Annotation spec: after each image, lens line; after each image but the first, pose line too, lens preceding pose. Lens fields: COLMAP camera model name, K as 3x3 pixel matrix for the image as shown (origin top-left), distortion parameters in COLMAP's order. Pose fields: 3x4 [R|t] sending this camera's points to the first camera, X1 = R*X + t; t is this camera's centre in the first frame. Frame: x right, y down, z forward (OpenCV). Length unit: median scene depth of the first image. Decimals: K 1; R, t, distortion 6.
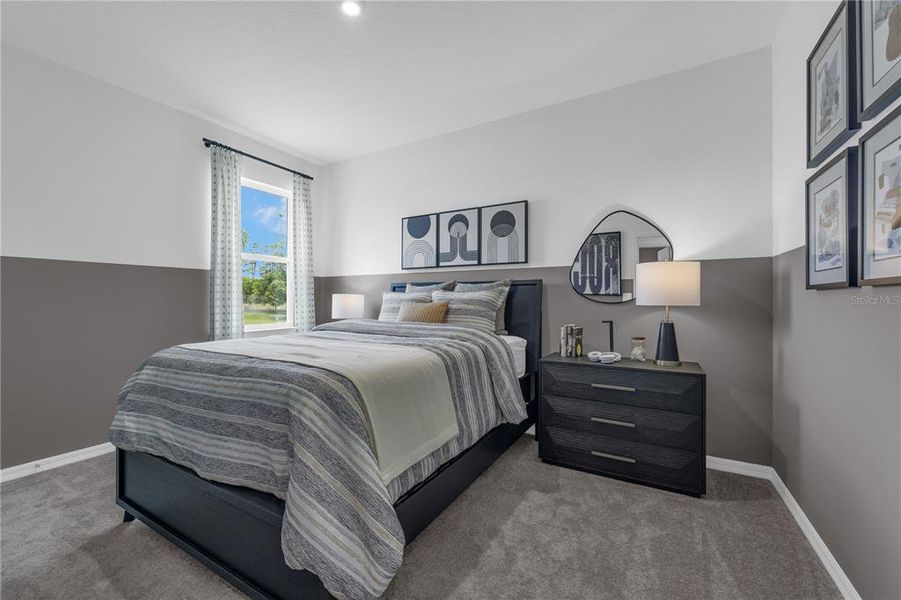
lens RADIAL K [[368.2, 0, 447.4], [0, 368.2, 302.1], [0, 0, 1]] dist [0.003350, 0.000224]
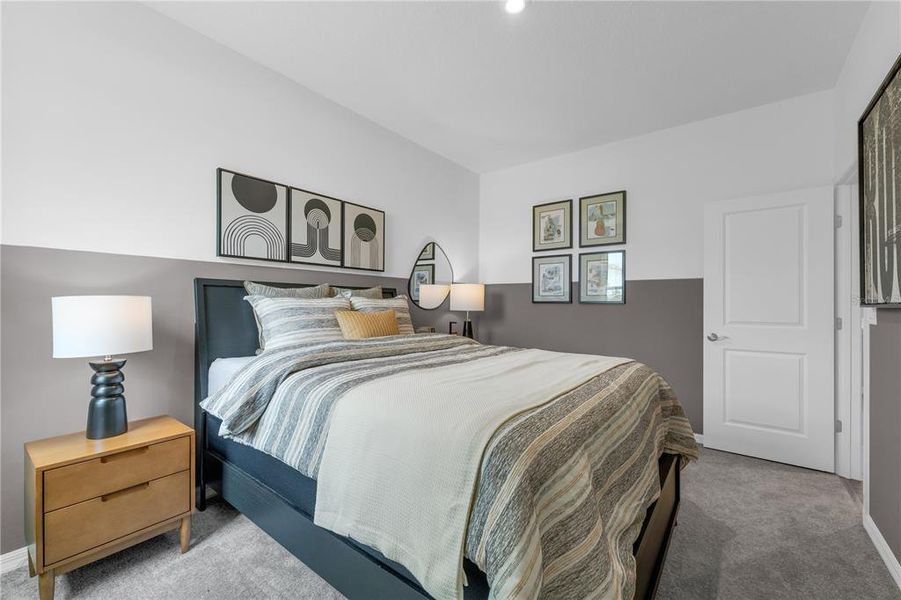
lens RADIAL K [[368.2, 0, 450.4], [0, 368.2, 298.5], [0, 0, 1]] dist [0.003350, 0.000224]
pose [[0.120997, 0.009338, 0.992609, -0.731732], [-0.004366, 0.999951, -0.008875, -0.020450], [-0.992643, -0.003259, 0.121032, 0.634170]]
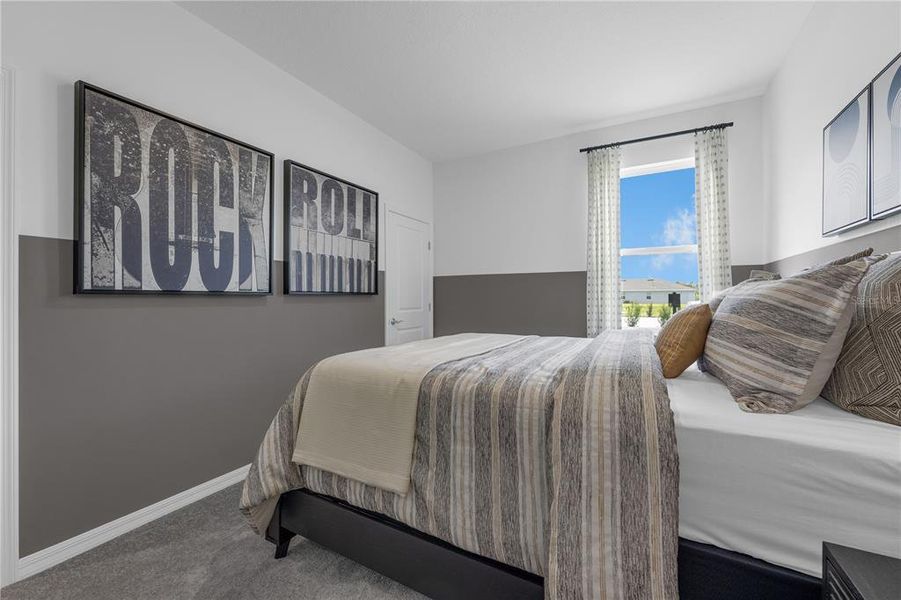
lens RADIAL K [[368.2, 0, 448.6], [0, 368.2, 299.9], [0, 0, 1]] dist [0.003350, 0.000224]
pose [[0.030805, 0.003620, -0.999519, 0.382724], [-0.002375, 0.999991, 0.003548, -0.007518], [0.999523, 0.002265, 0.030814, 0.551443]]
